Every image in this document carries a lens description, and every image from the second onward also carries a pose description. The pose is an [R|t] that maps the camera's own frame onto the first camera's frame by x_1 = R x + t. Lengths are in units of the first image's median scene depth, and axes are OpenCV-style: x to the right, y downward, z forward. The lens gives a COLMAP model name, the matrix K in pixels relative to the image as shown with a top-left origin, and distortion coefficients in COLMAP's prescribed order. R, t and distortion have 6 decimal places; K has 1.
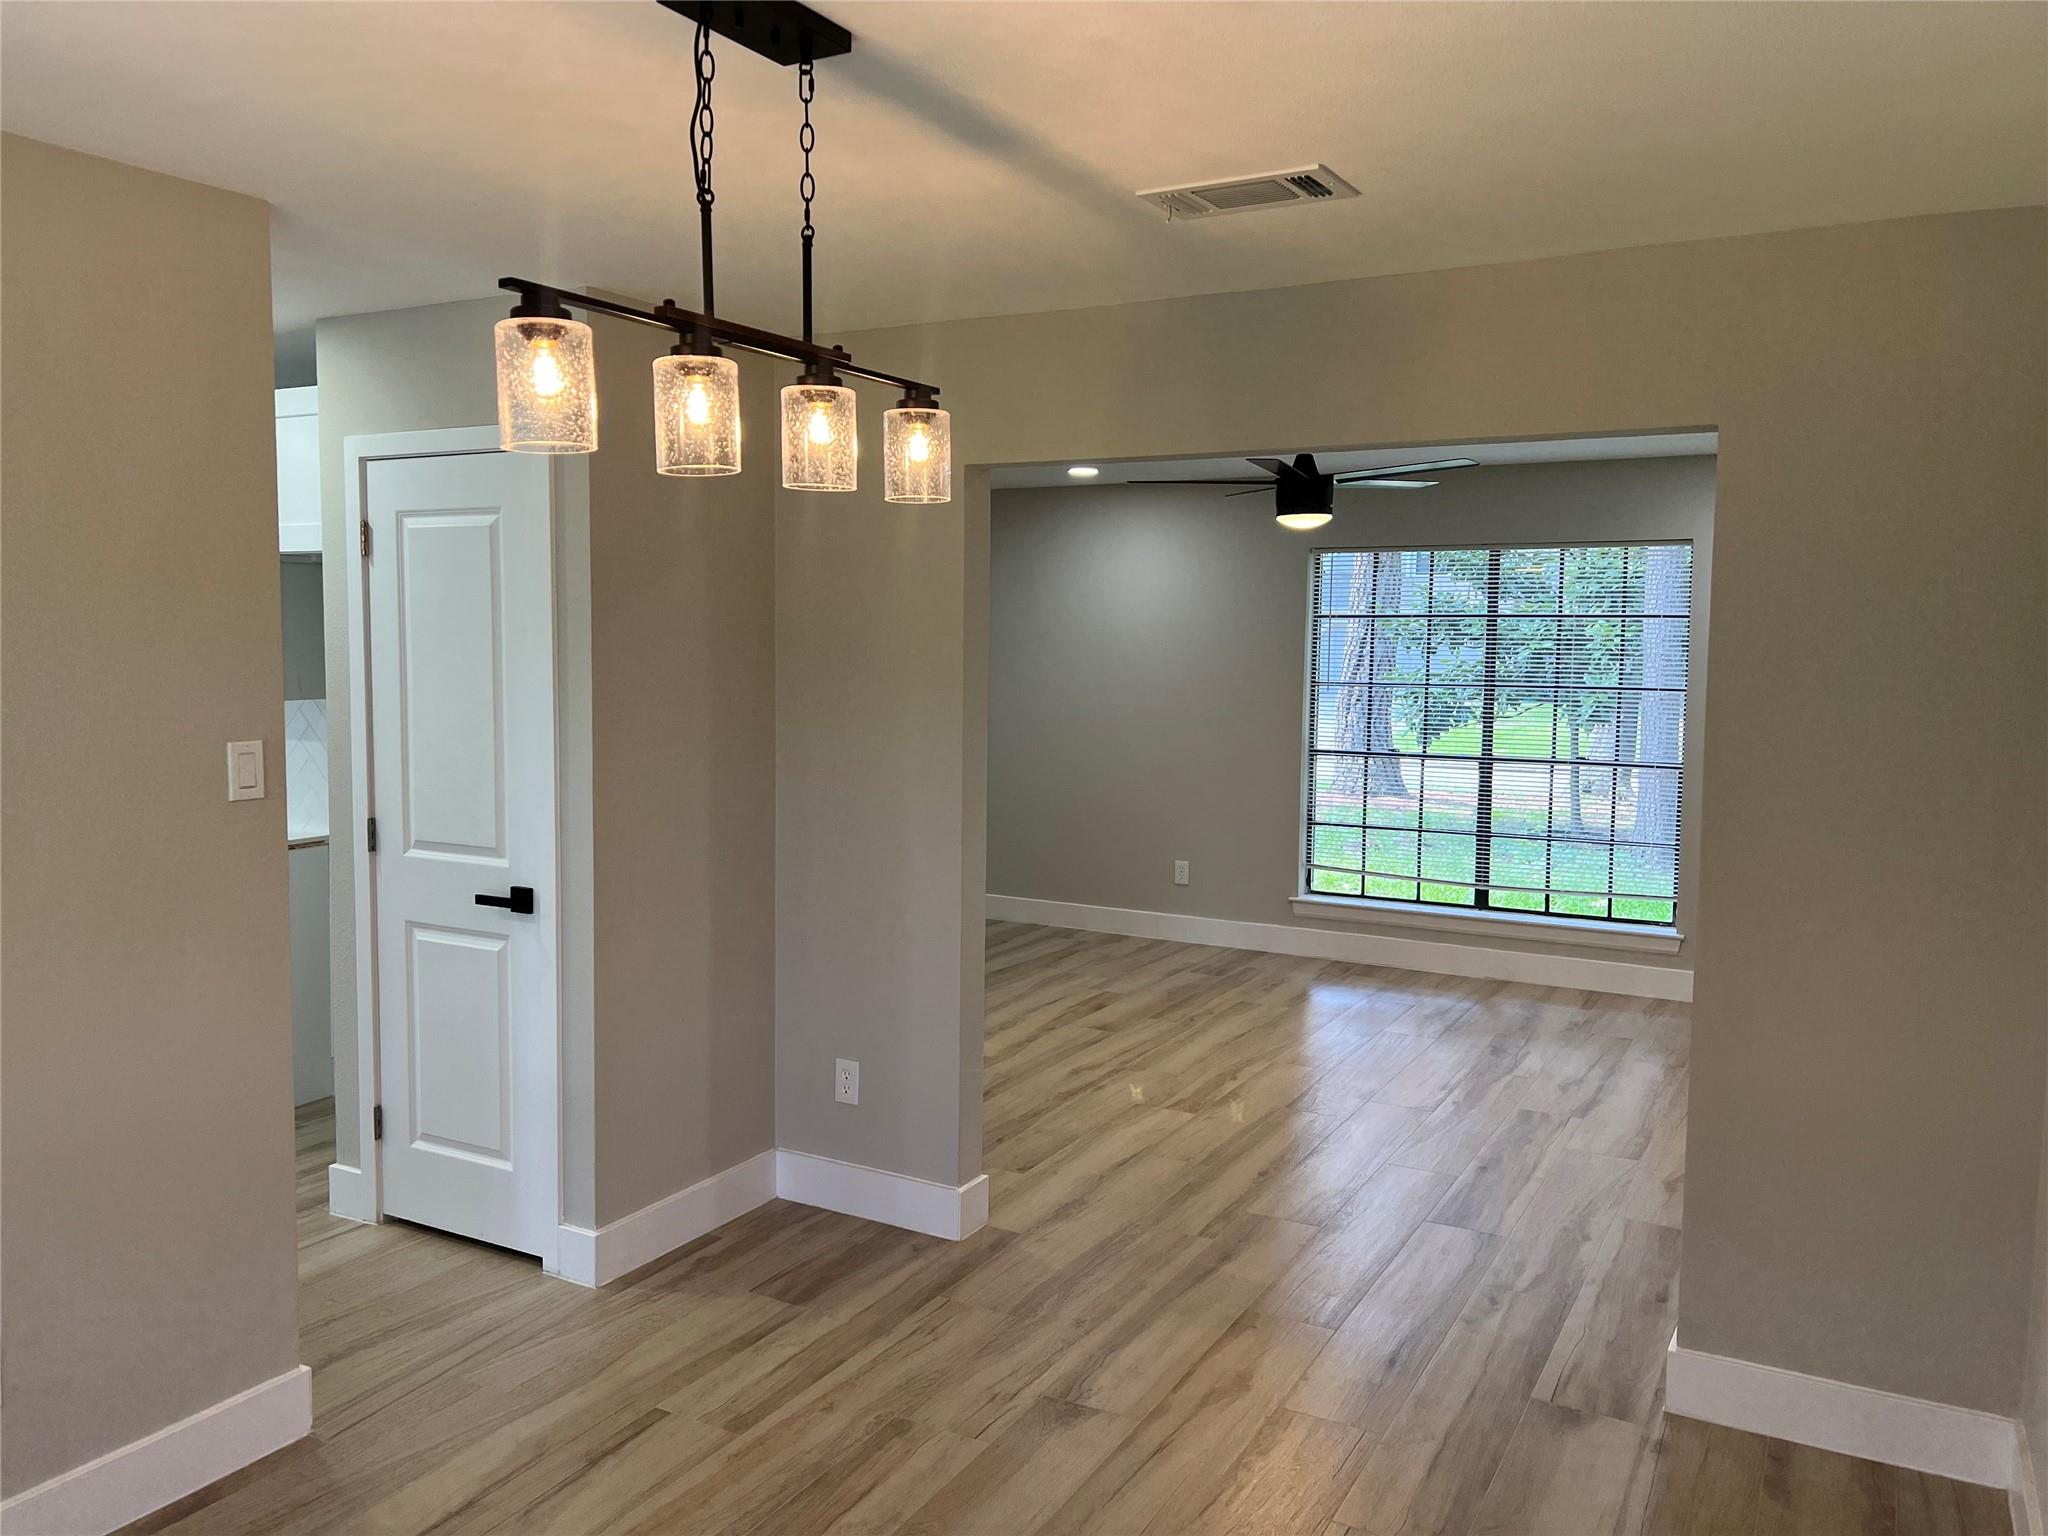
lens RADIAL K [[1536.2, 0, 1024.0], [0, 1536.2, 768.0], [0, 0, 1]] dist [0.074952, -0.069581]
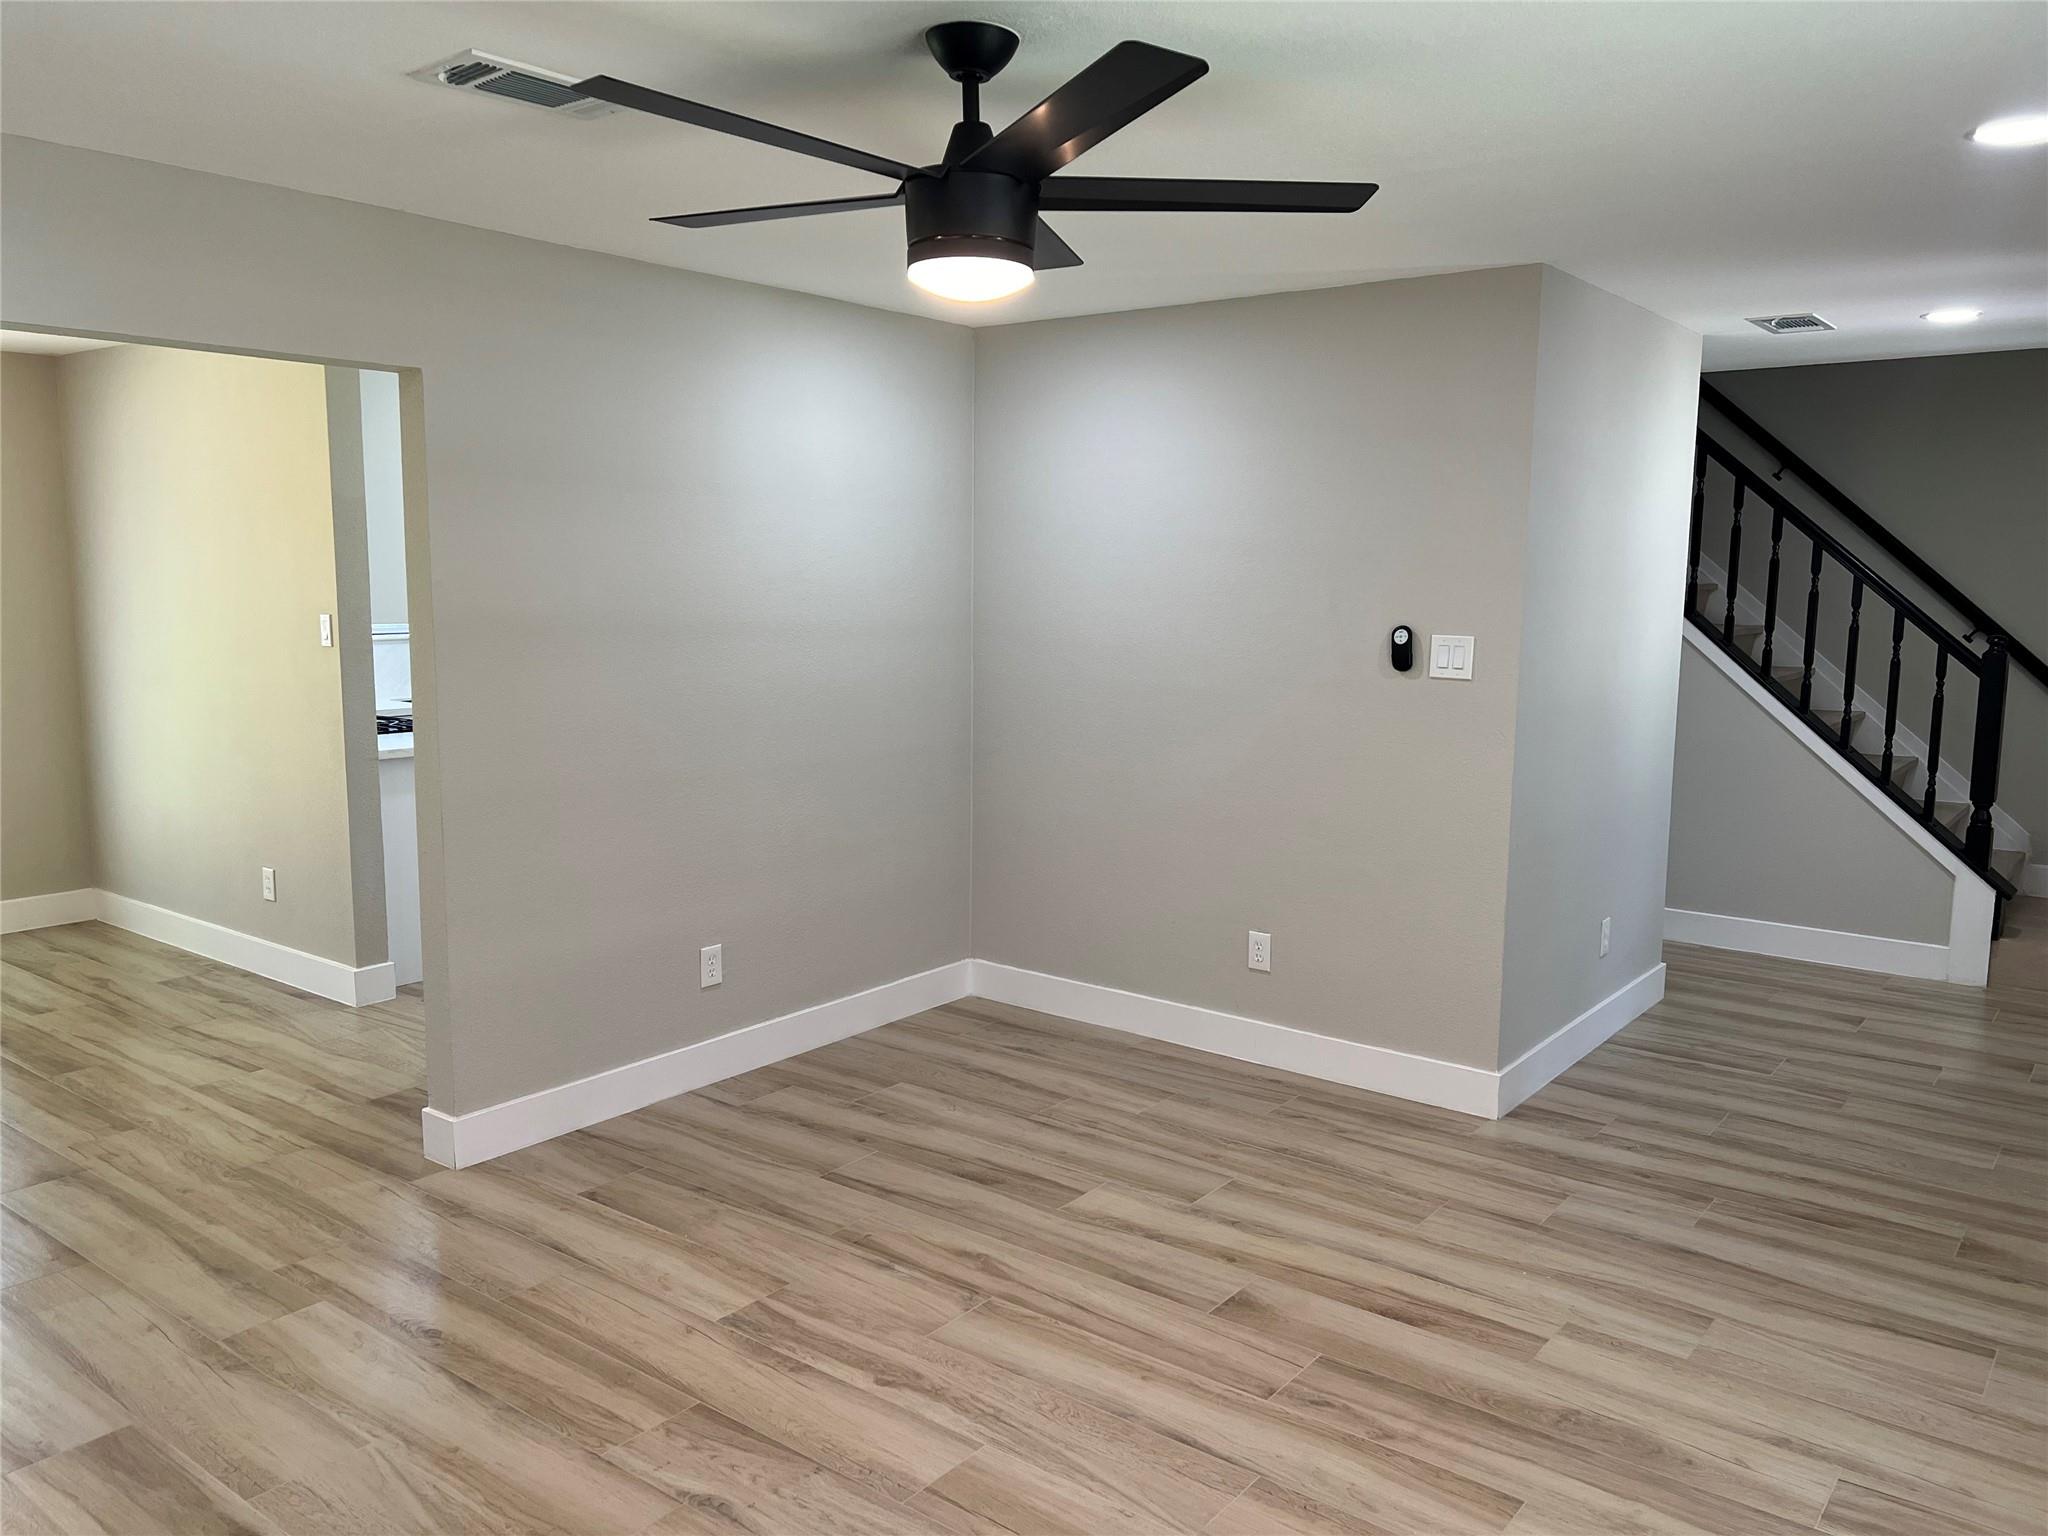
lens RADIAL K [[1536.2, 0, 1024.0], [0, 1536.2, 768.0], [0, 0, 1]] dist [0.074952, -0.069581]
pose [[-0.158450, 0.121235, -0.979896, 0.634089], [-0.091839, 0.986321, 0.136880, -0.090327], [0.983087, 0.111681, -0.145149, 1.099871]]
